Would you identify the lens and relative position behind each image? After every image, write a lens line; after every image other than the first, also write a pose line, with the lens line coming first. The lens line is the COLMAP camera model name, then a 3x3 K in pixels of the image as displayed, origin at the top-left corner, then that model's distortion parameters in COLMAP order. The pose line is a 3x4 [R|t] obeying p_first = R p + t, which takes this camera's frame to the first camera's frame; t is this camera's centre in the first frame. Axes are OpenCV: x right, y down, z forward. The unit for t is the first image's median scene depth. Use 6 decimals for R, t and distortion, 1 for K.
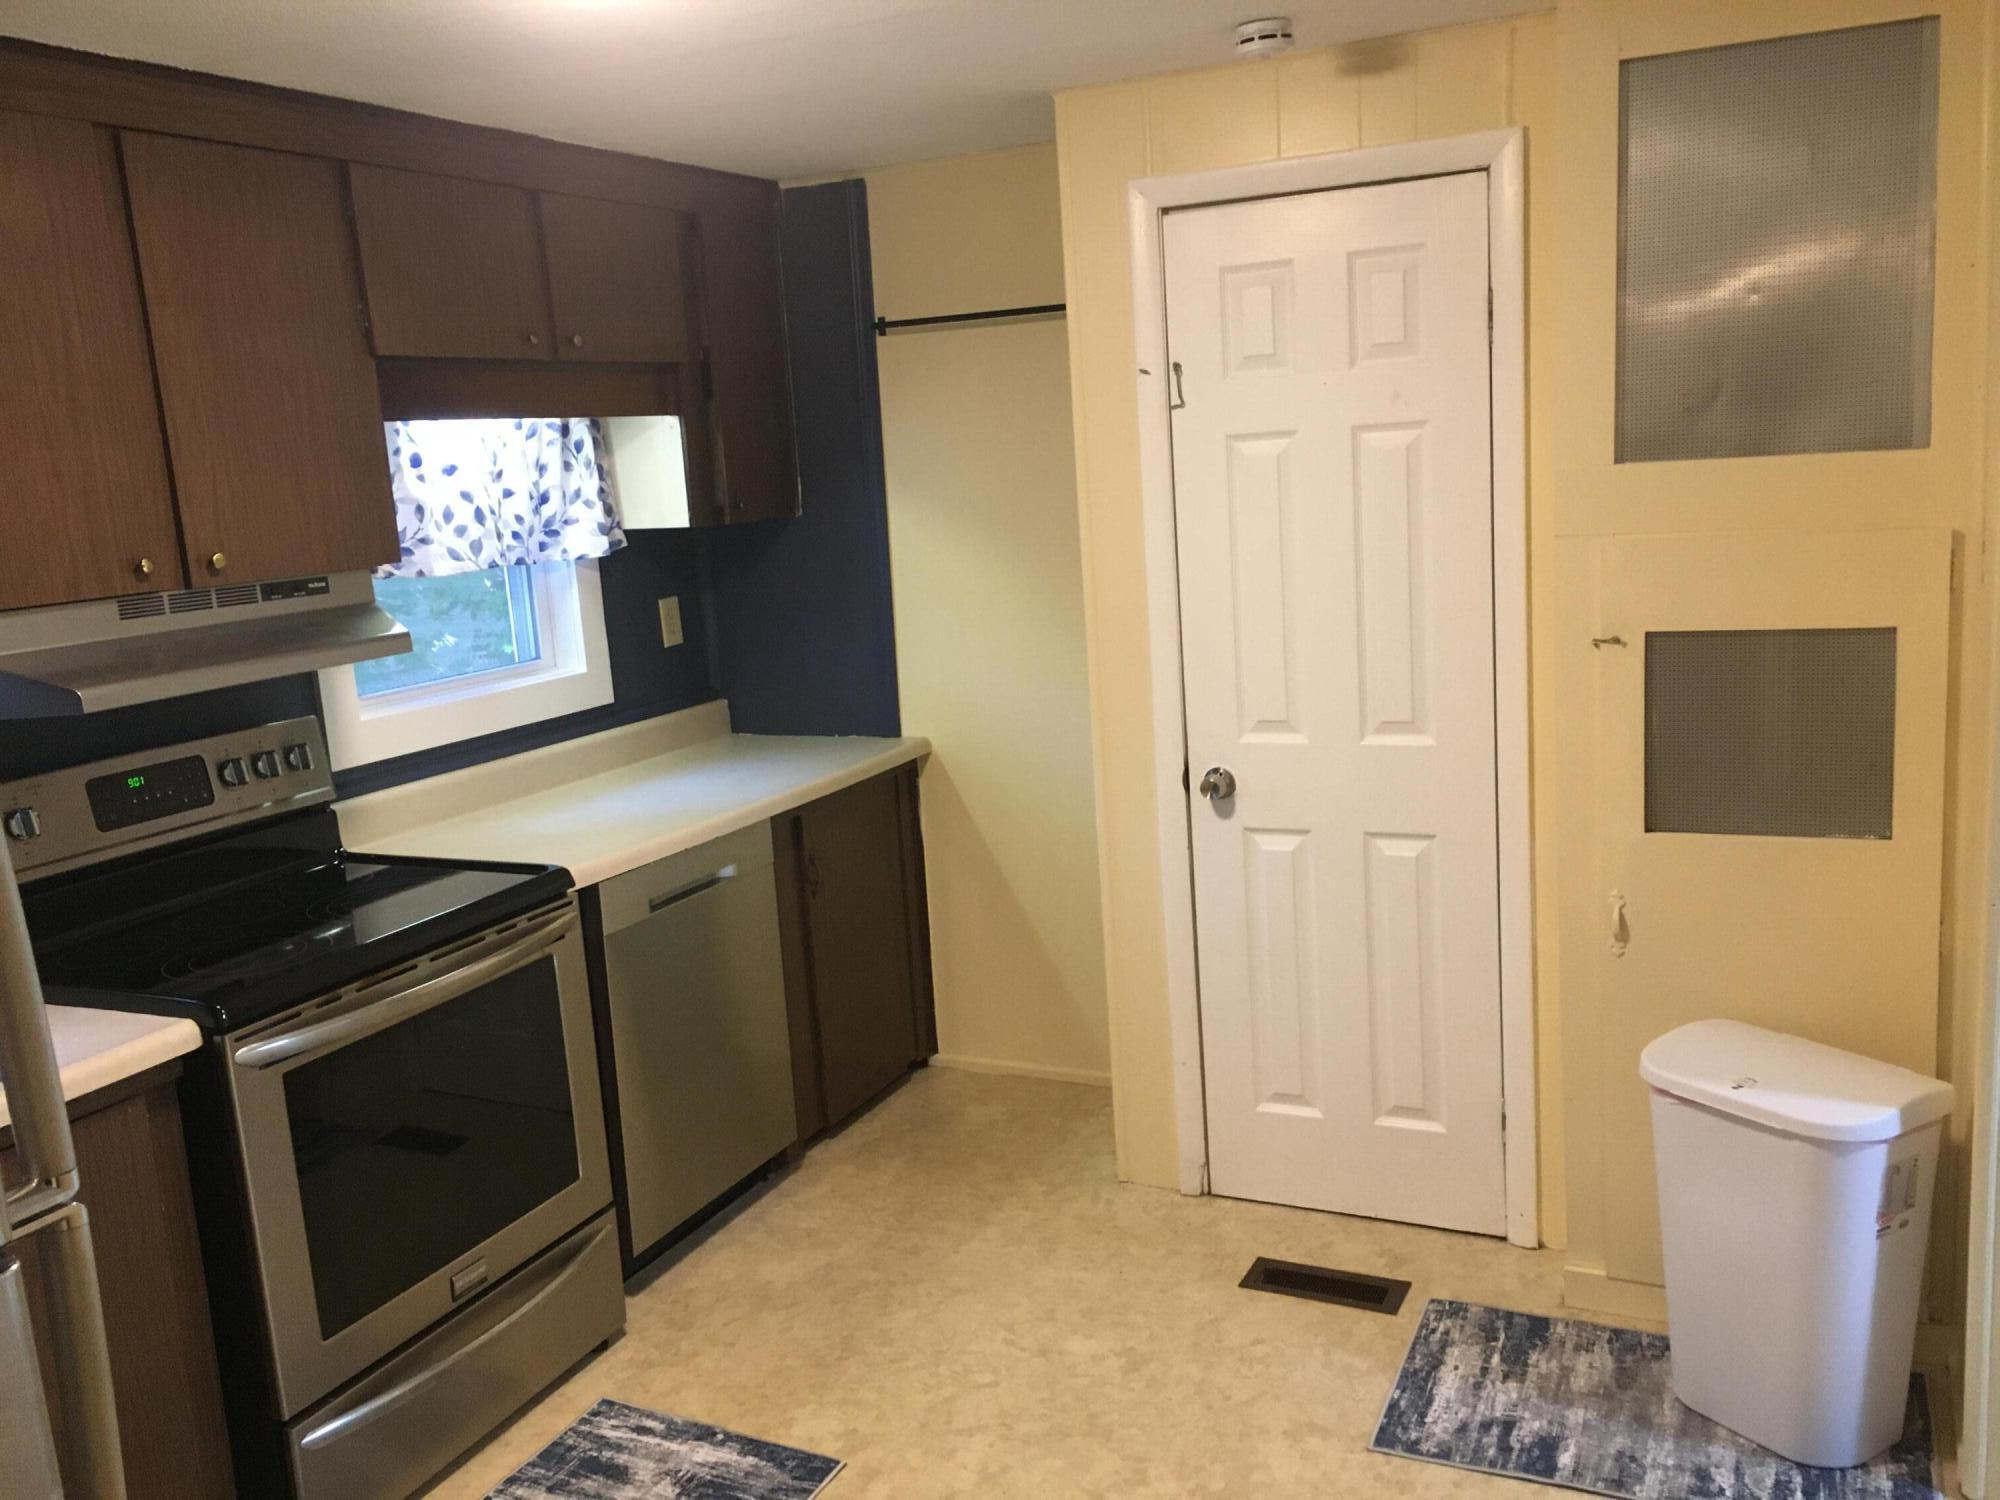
lens RADIAL K [[1685.8, 0, 1000.0], [0, 1685.8, 750.0], [0, 0, 1]] dist [0.062045, -0.002545]
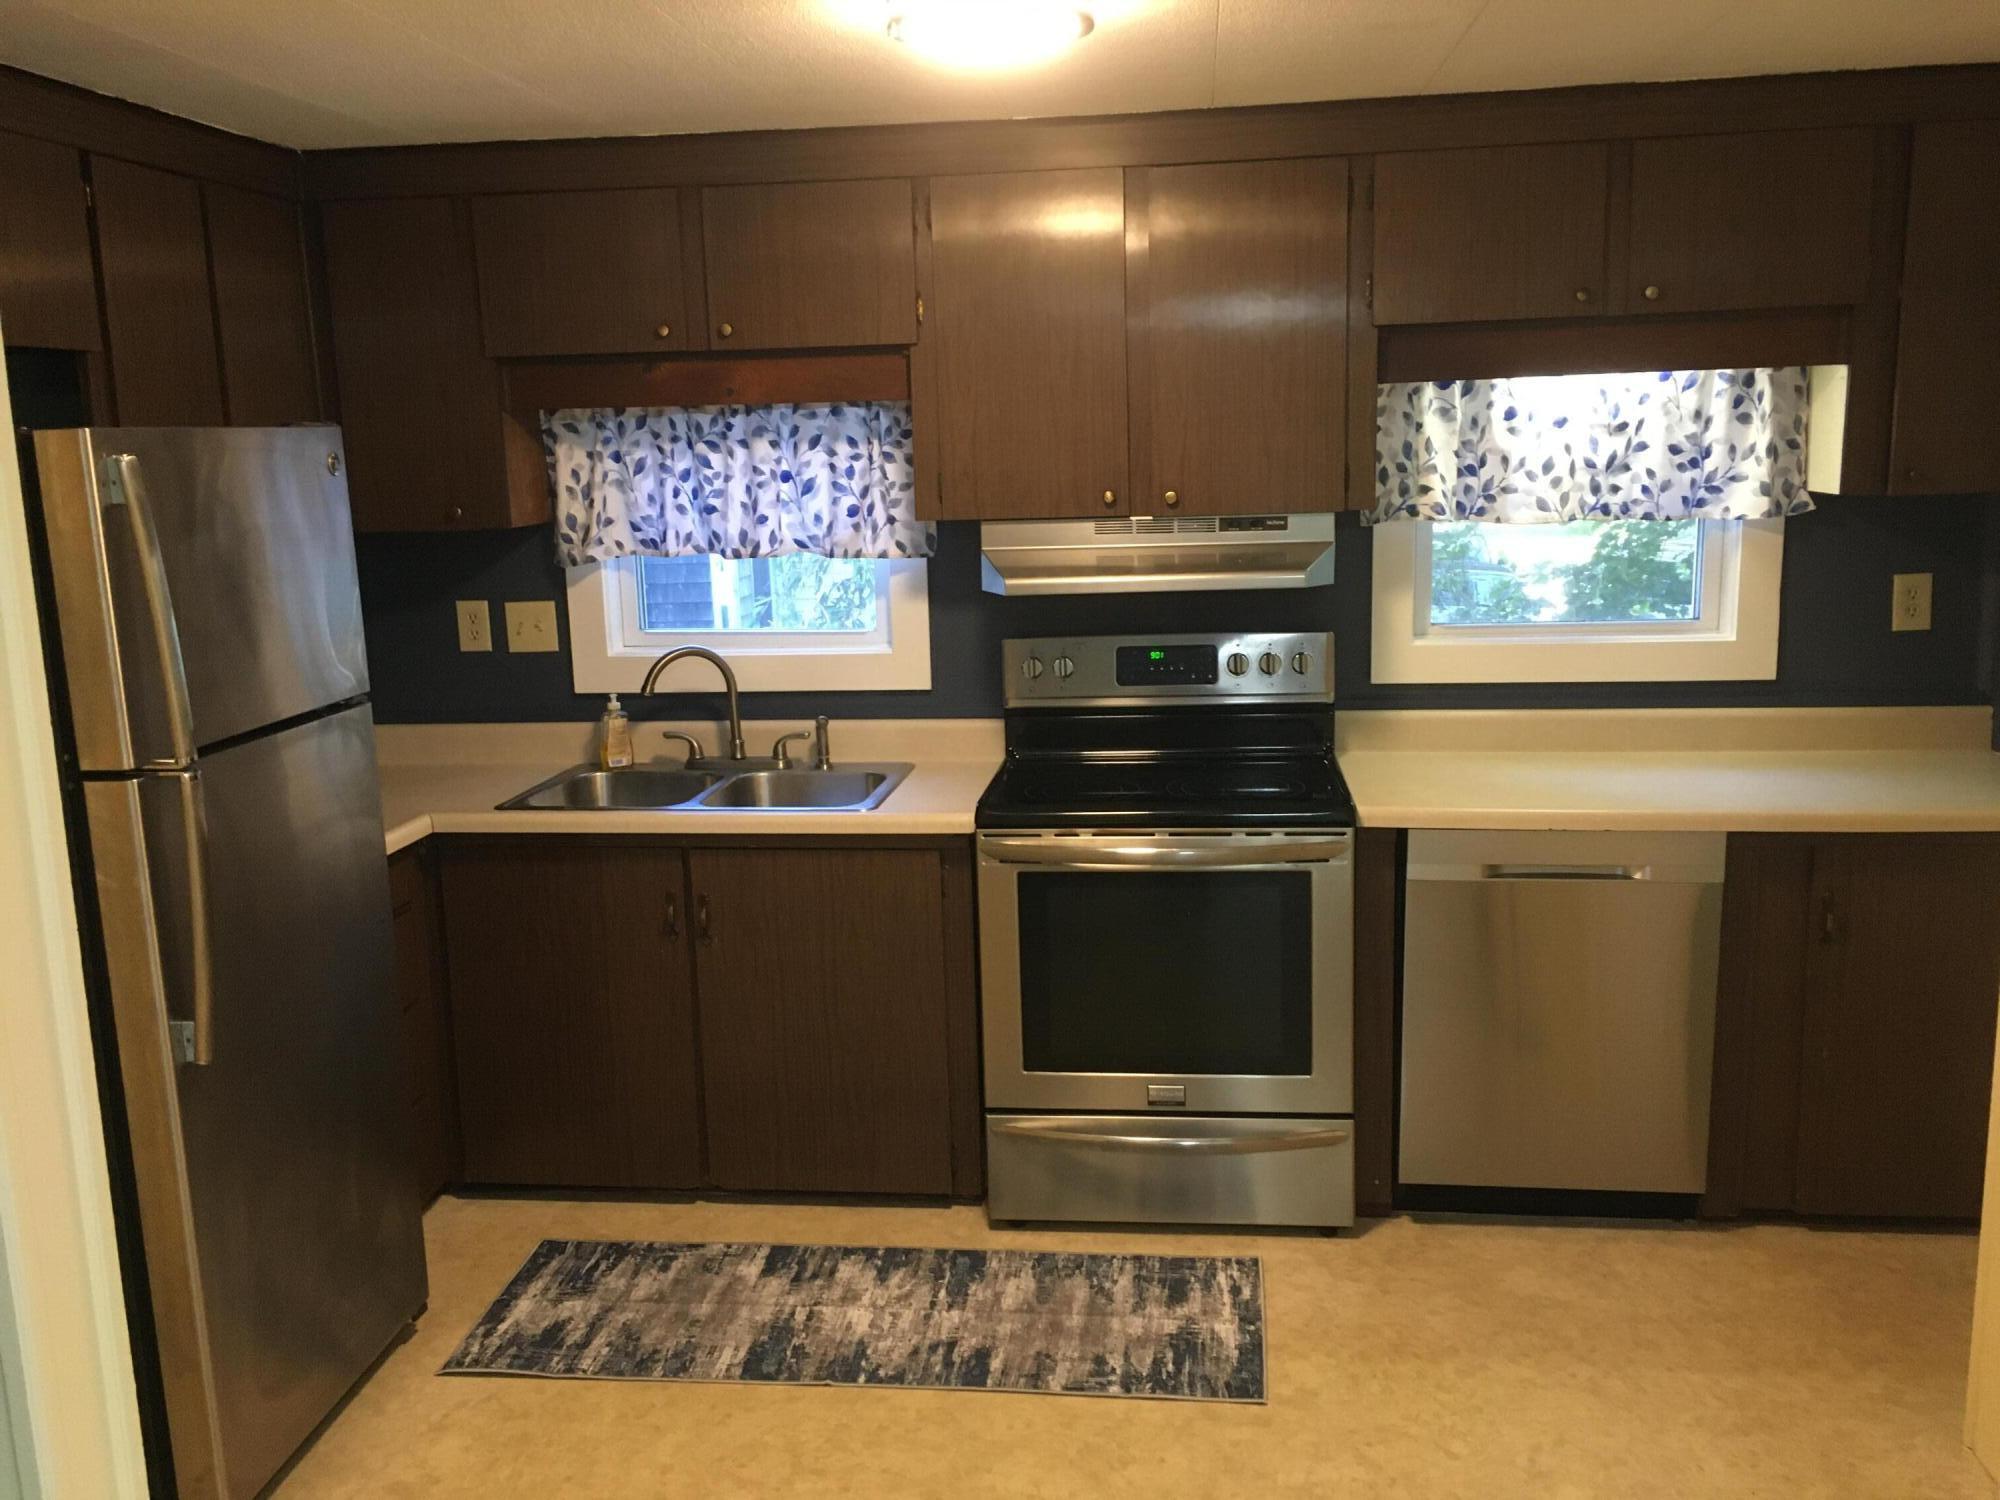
lens RADIAL K [[1695.5, 0, 1000.0], [0, 1695.5, 750.0], [0, 0, 1]] dist [0.015577, 0.003577]
pose [[0.325176, 0.224760, -0.918555, 0.559879], [-0.158403, 0.970566, 0.181411, -0.105647], [0.932292, 0.086511, 0.351208, 0.340314]]
